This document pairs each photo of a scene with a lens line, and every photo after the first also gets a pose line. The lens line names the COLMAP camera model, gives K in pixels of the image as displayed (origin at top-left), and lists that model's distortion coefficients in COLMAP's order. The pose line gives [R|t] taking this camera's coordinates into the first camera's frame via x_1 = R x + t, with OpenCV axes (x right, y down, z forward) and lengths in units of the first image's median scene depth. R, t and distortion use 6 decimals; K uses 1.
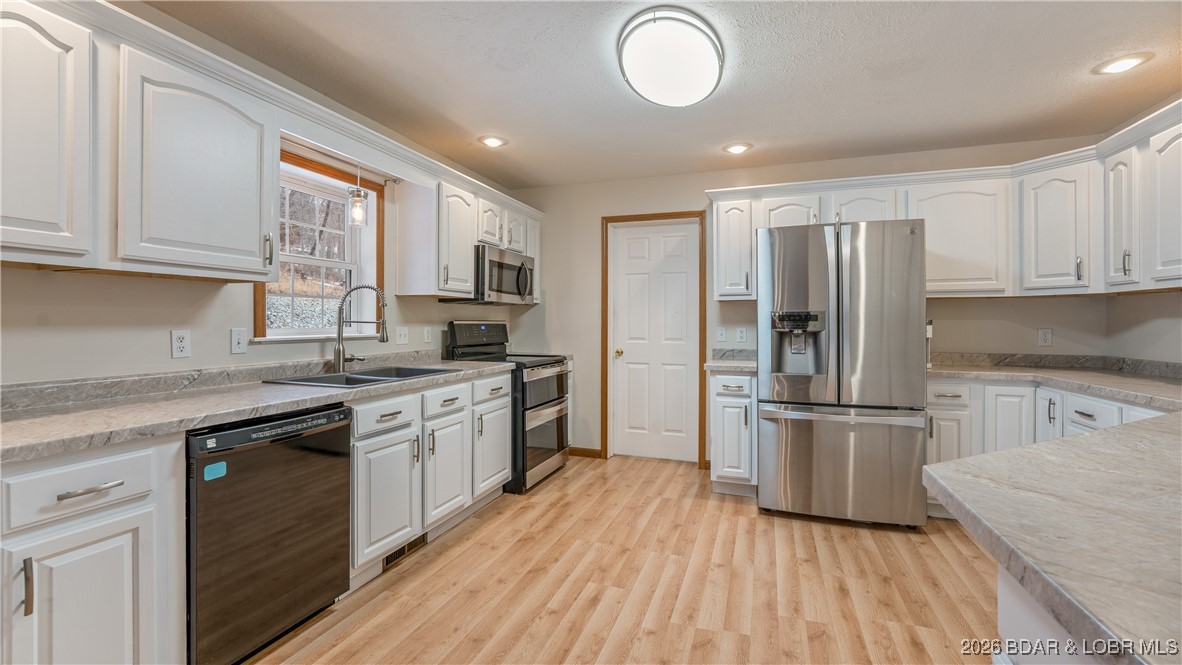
lens RADIAL K [[479.1, 0, 587.4], [0, 479.1, 323.9], [0, 0, 1]] dist [-0.006448, -0.000378]
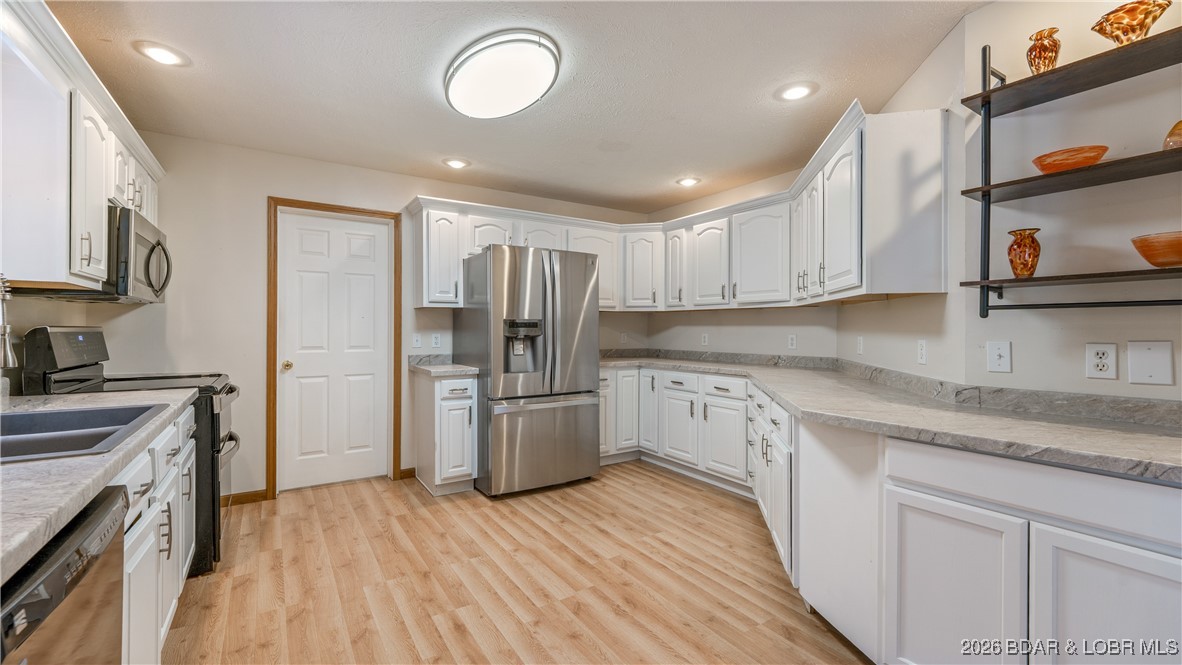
lens RADIAL K [[479.1, 0, 556.3], [0, 479.1, 330.6], [0, 0, 1]] dist [-0.006448, -0.000378]
pose [[0.634579, -0.005065, 0.772841, -0.393102], [0.002792, 0.999987, 0.004261, -0.003183], [-0.772853, -0.000546, 0.634585, 0.177456]]
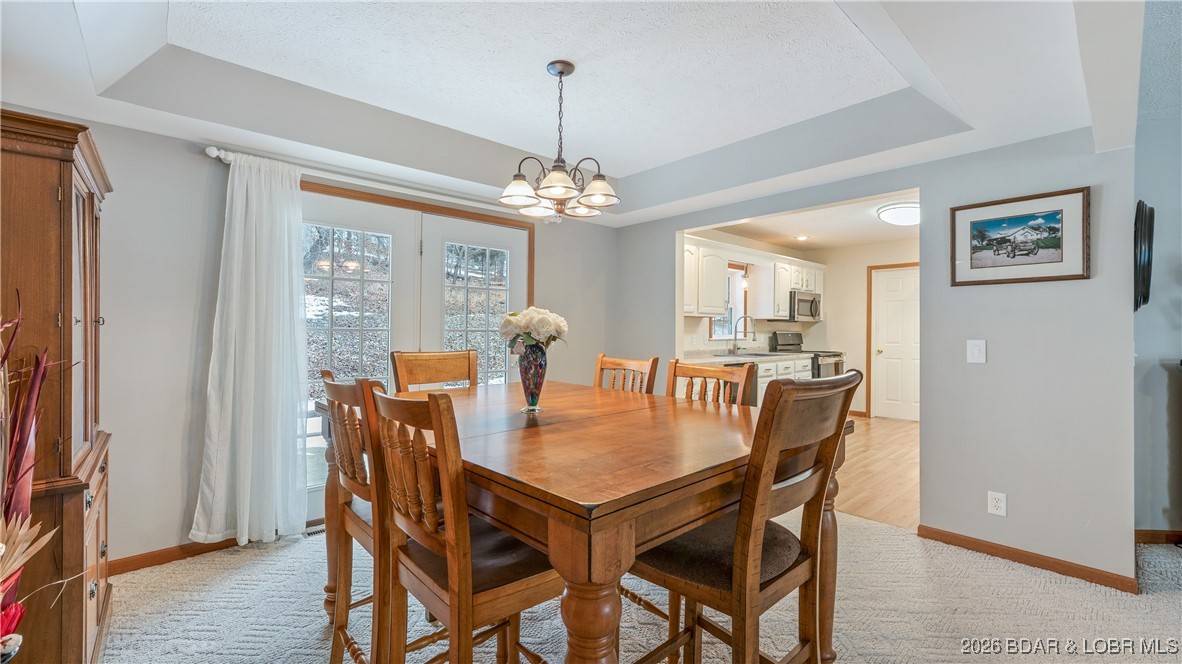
lens RADIAL K [[479.1, 0, 583.9], [0, 479.1, 337.2], [0, 0, 1]] dist [-0.006448, -0.000378]
pose [[0.877256, 0.005883, -0.479986, -0.046187], [-0.001714, 0.999957, 0.009123, 0.000544], [0.480019, -0.007180, 0.877229, -1.201191]]
